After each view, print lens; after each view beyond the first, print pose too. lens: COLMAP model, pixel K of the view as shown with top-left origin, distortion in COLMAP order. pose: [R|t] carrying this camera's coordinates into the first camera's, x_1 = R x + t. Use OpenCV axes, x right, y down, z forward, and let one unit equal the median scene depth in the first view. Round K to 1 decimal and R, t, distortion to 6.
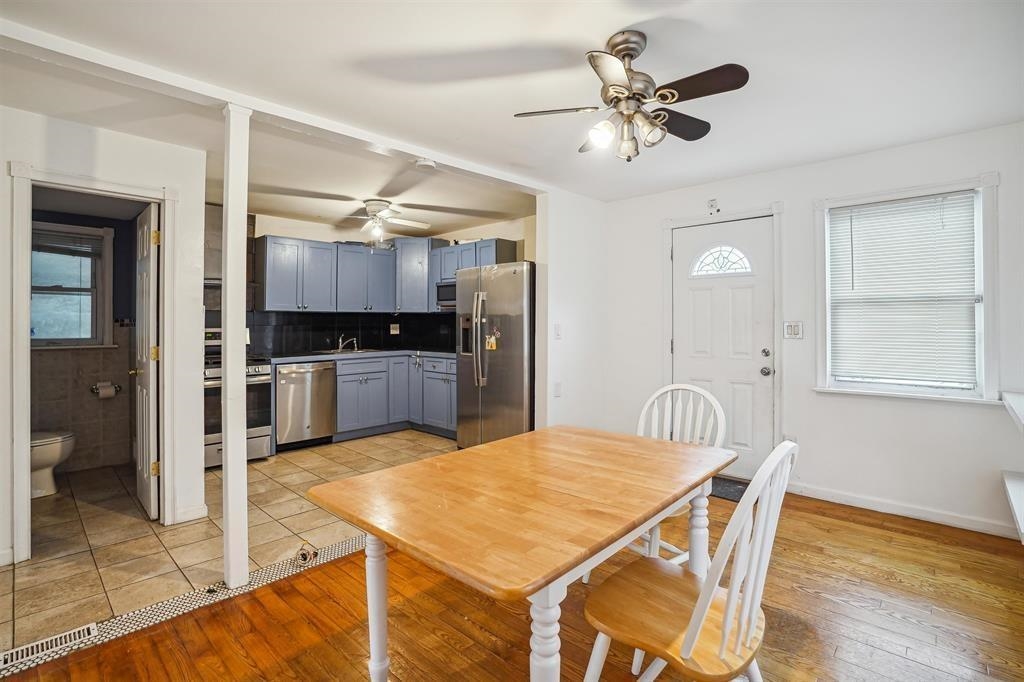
lens RADIAL K [[482.8, 0, 509.7], [0, 482.8, 331.1], [0, 0, 1]] dist [-0.069036, 0.027485]
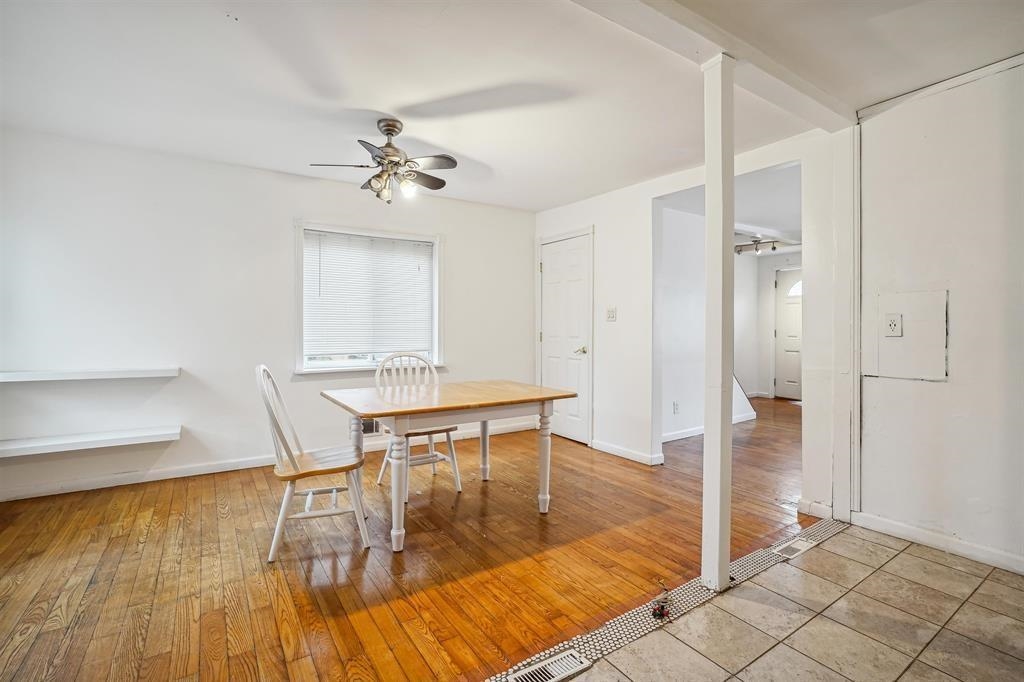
lens RADIAL K [[482.8, 0, 509.7], [0, 482.8, 331.1], [0, 0, 1]] dist [-0.069036, 0.027485]
pose [[-0.969529, 0.001802, 0.244970, -0.426555], [0.003594, 0.999970, 0.006869, 0.036101], [-0.244950, 0.007540, -0.969506, 2.004602]]
